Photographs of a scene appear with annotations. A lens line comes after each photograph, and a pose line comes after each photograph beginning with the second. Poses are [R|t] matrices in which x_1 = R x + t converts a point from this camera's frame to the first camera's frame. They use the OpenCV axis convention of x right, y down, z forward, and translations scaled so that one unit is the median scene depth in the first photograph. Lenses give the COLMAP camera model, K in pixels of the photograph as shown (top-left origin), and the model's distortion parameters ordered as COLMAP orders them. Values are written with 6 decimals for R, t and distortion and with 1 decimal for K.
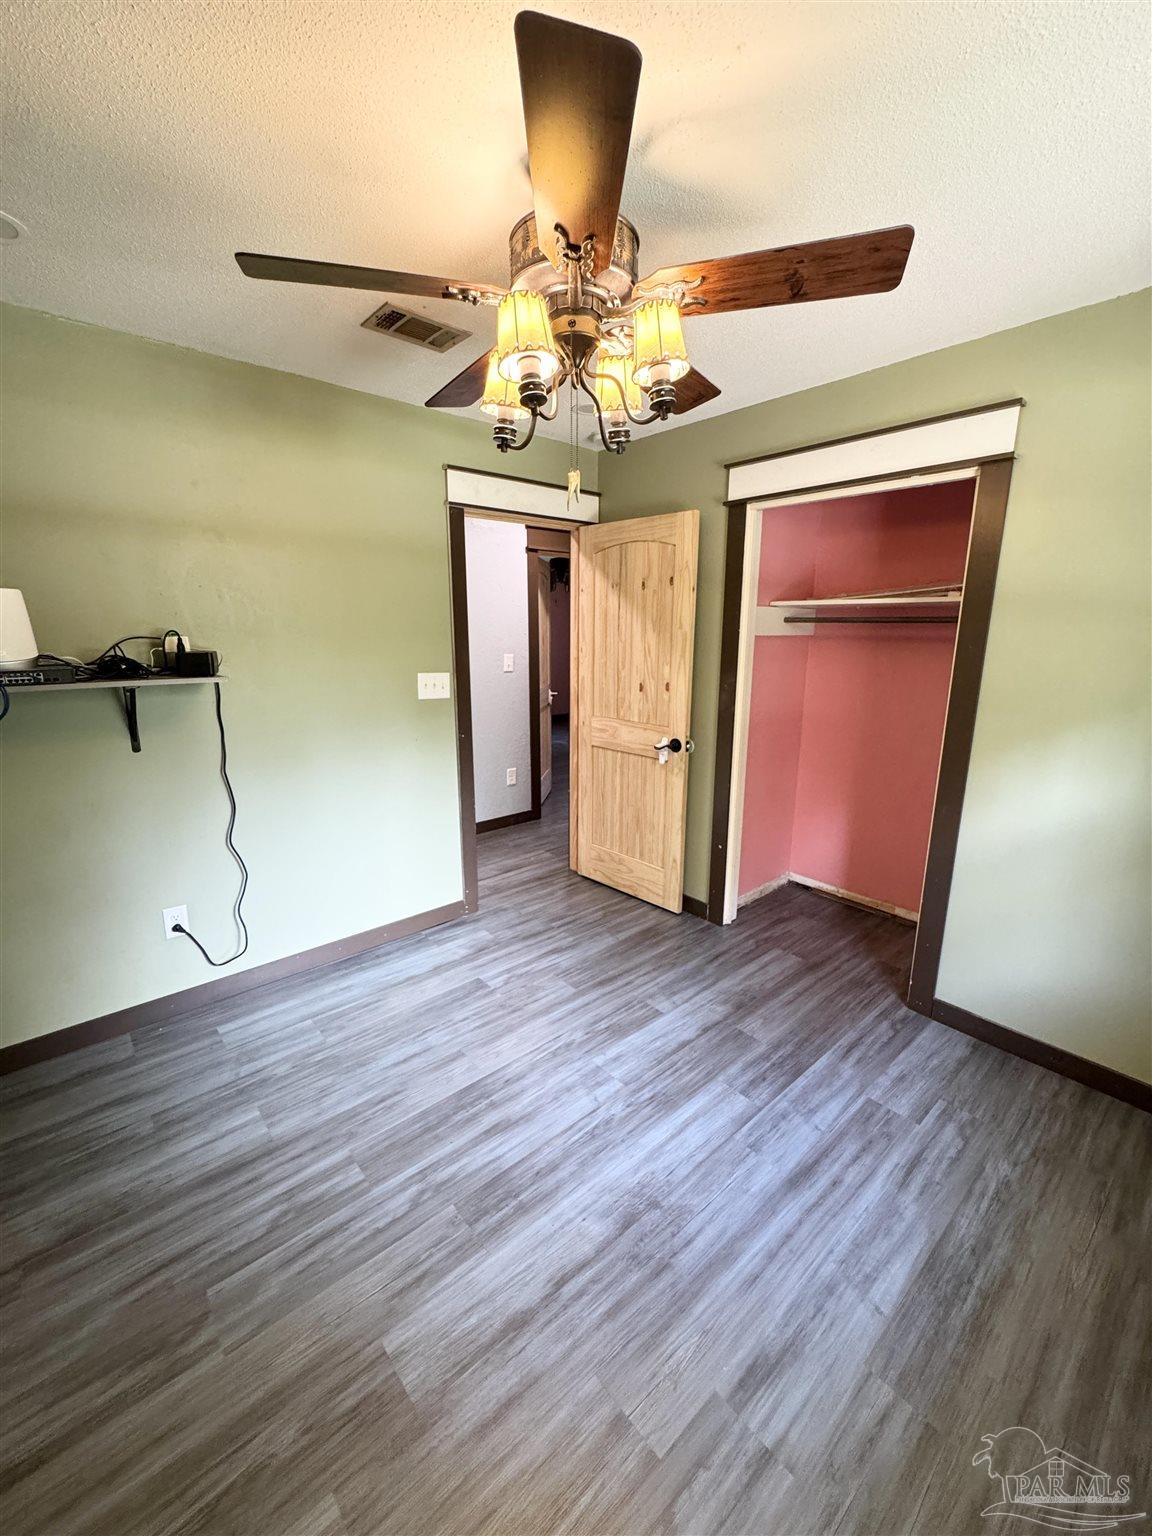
lens RADIAL K [[619.6, 0, 575.6], [0, 619.6, 767.4], [0, 0, 1]] dist [-0.002650, -0.000529]
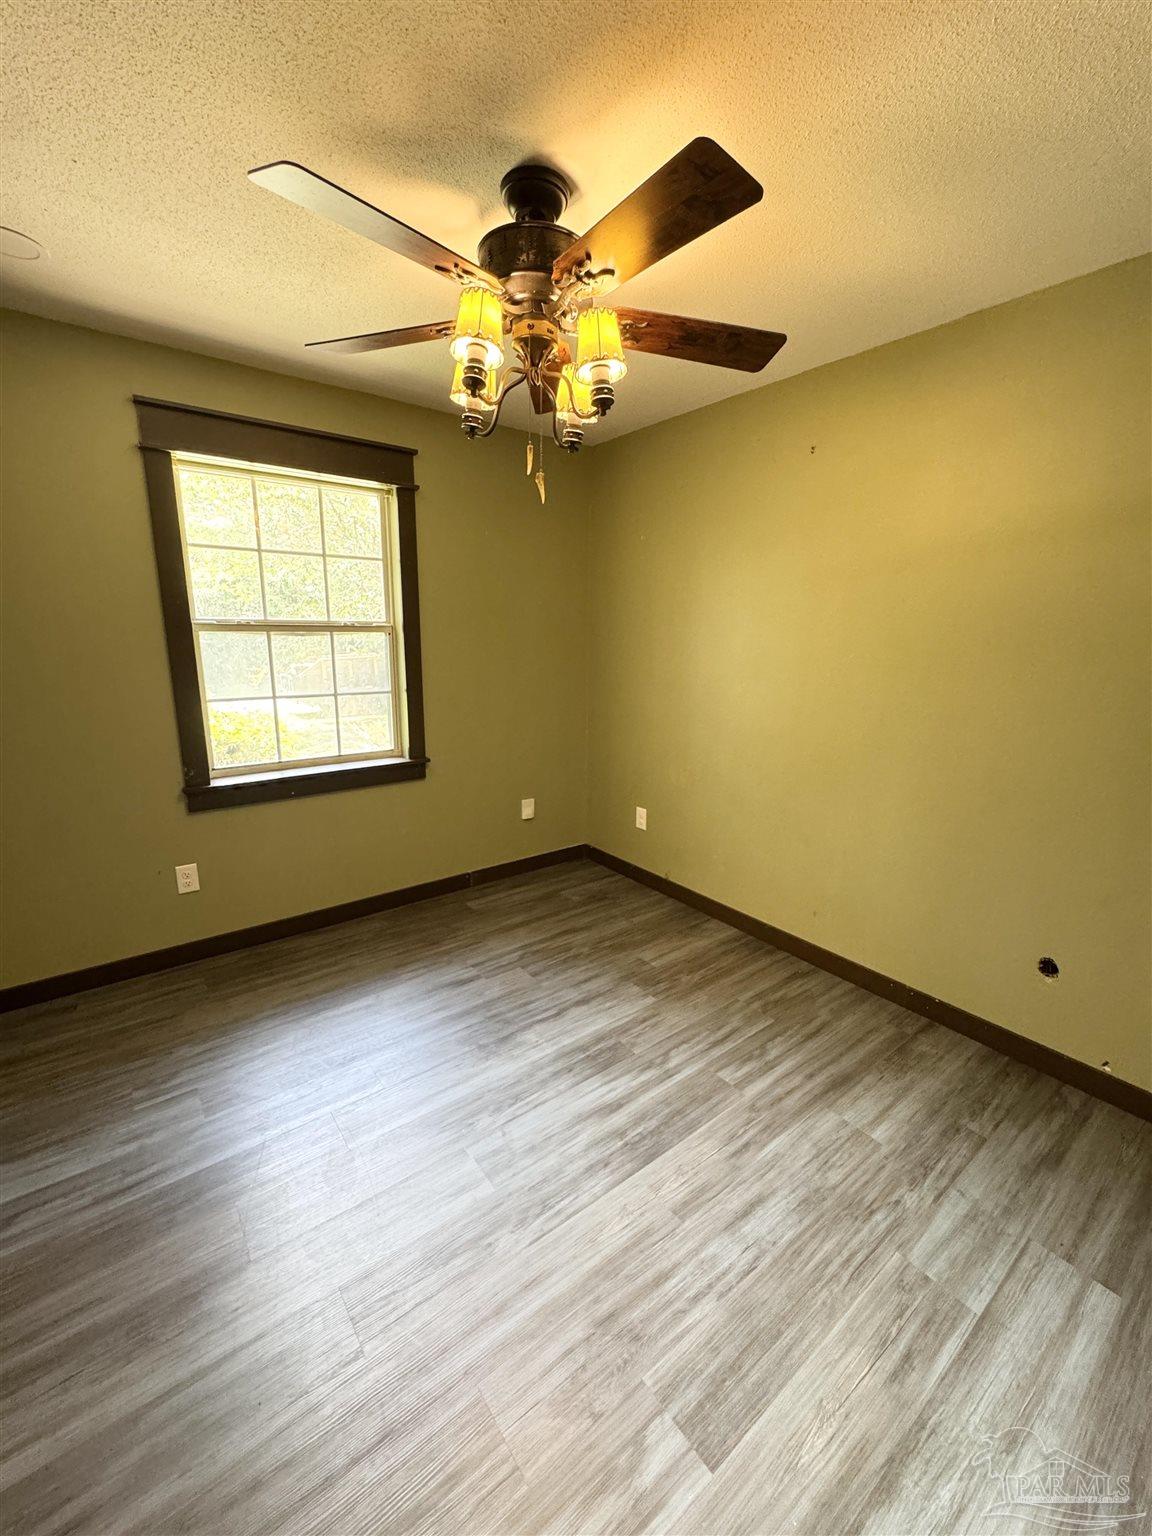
lens RADIAL K [[619.6, 0, 571.7], [0, 619.6, 768.4], [0, 0, 1]] dist [-0.002650, -0.000529]
pose [[-0.997575, -0.030329, 0.062649, -0.116170], [-0.000207, 0.901362, 0.433066, -0.359234], [-0.069604, 0.432002, -0.899183, 1.748647]]
